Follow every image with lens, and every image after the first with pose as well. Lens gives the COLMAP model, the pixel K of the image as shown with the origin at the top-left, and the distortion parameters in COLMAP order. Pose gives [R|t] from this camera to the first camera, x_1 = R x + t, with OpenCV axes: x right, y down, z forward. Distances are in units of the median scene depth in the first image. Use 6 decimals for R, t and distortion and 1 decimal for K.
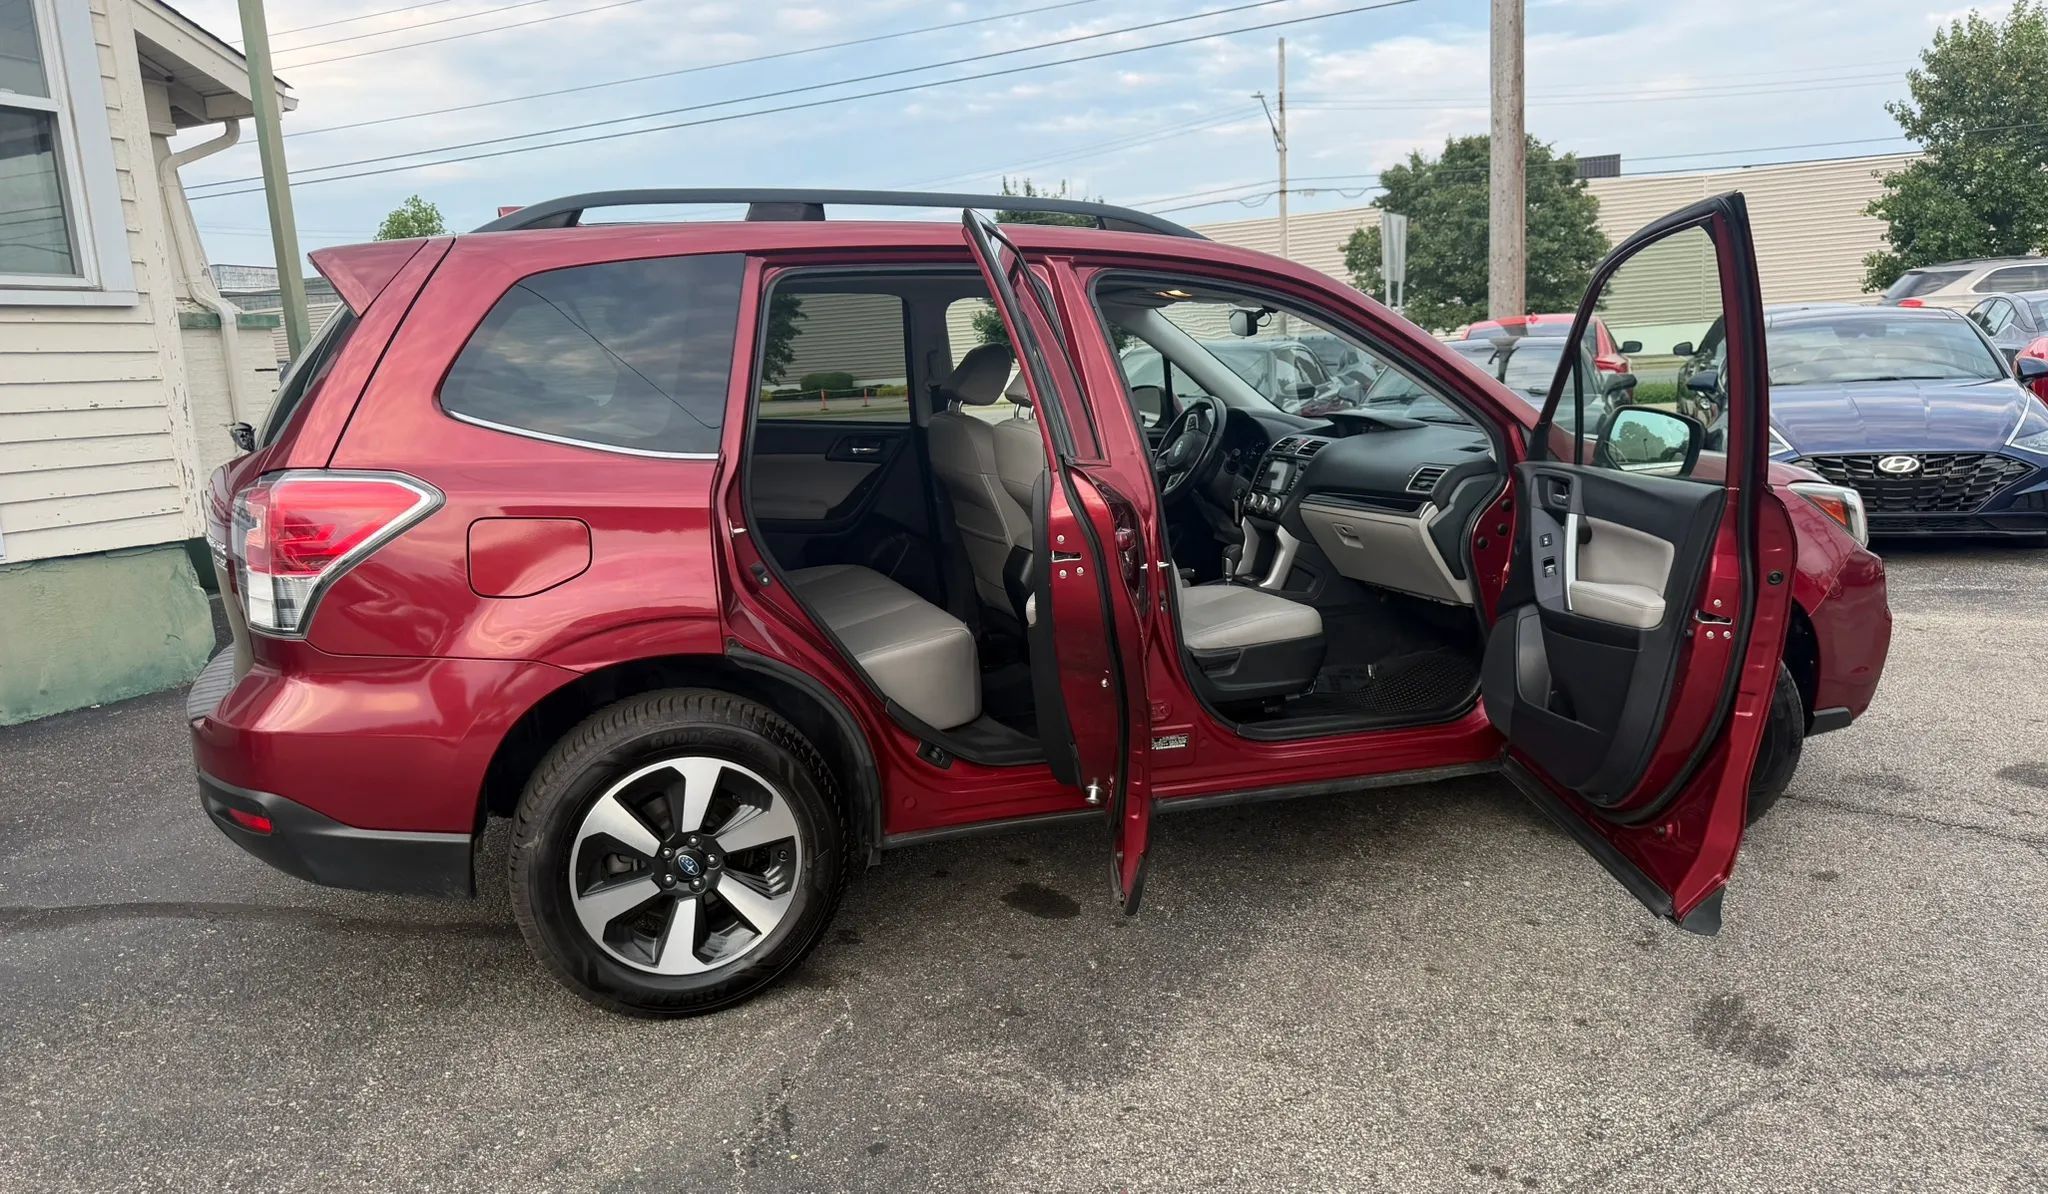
lens RADIAL K [[1309.6, 0, 1022.2], [0, 1309.6, 547.4], [0, 0, 1]] dist [0.007651, 0.000661]
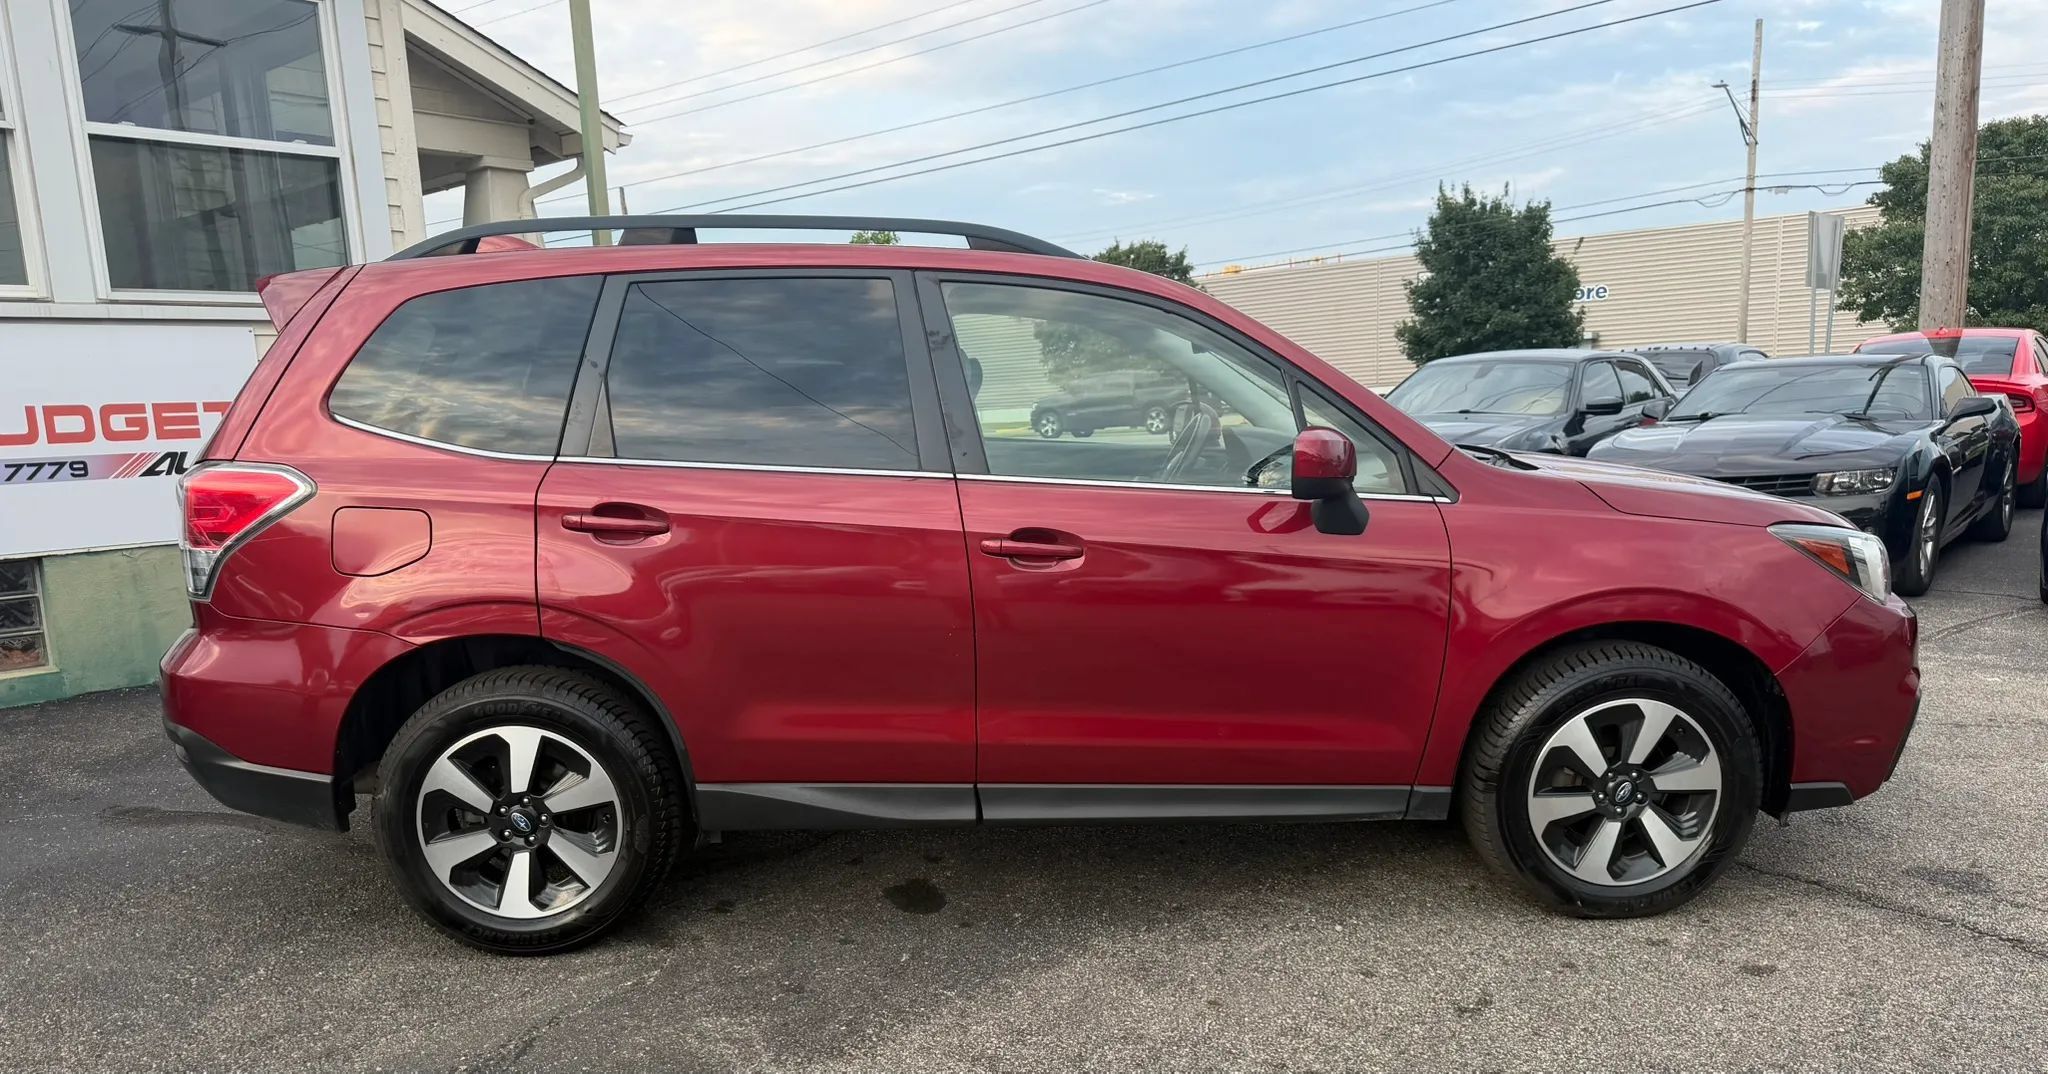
lens RADIAL K [[1292.5, 0, 1026.9], [0, 1292.5, 604.7], [0, 0, 1]] dist [0.005525, -0.000339]
pose [[0.964736, 0.056686, -0.257041, 0.439646], [-0.047613, 0.998008, 0.041391, -0.011498], [0.258876, -0.027693, 0.965514, 0.039530]]
